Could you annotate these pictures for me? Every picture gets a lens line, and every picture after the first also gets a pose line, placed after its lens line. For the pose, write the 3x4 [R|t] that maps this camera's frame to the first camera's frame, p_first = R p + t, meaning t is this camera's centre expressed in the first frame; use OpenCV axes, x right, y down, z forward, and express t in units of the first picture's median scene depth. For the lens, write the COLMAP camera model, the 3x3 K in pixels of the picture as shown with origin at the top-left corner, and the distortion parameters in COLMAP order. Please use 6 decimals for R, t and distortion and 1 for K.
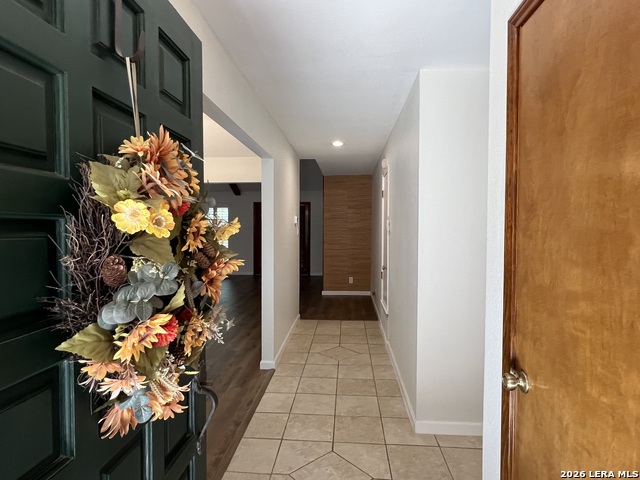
lens RADIAL K [[365.8, 0, 320.0], [0, 365.8, 239.4], [0, 0, 1]] dist [-0.003027, 0.001291]
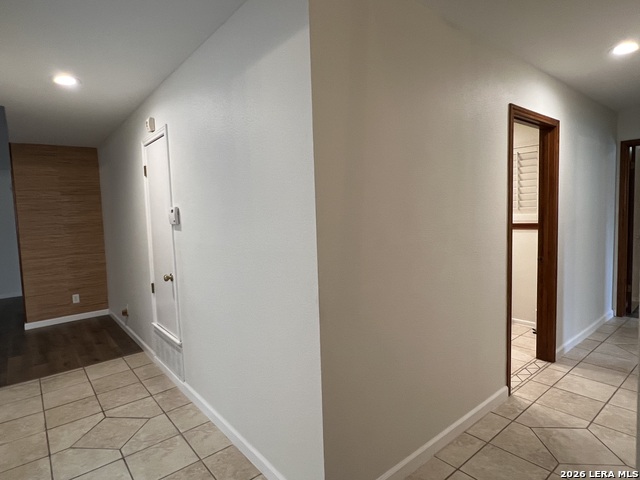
lens RADIAL K [[365.8, 0, 319.2], [0, 365.8, 240.6], [0, 0, 1]] dist [-0.003027, 0.001291]
pose [[0.725885, -0.072272, 0.684009, -0.058279], [0.056106, 0.997372, 0.045841, -0.005666], [-0.685524, 0.005101, 0.728032, 0.222851]]
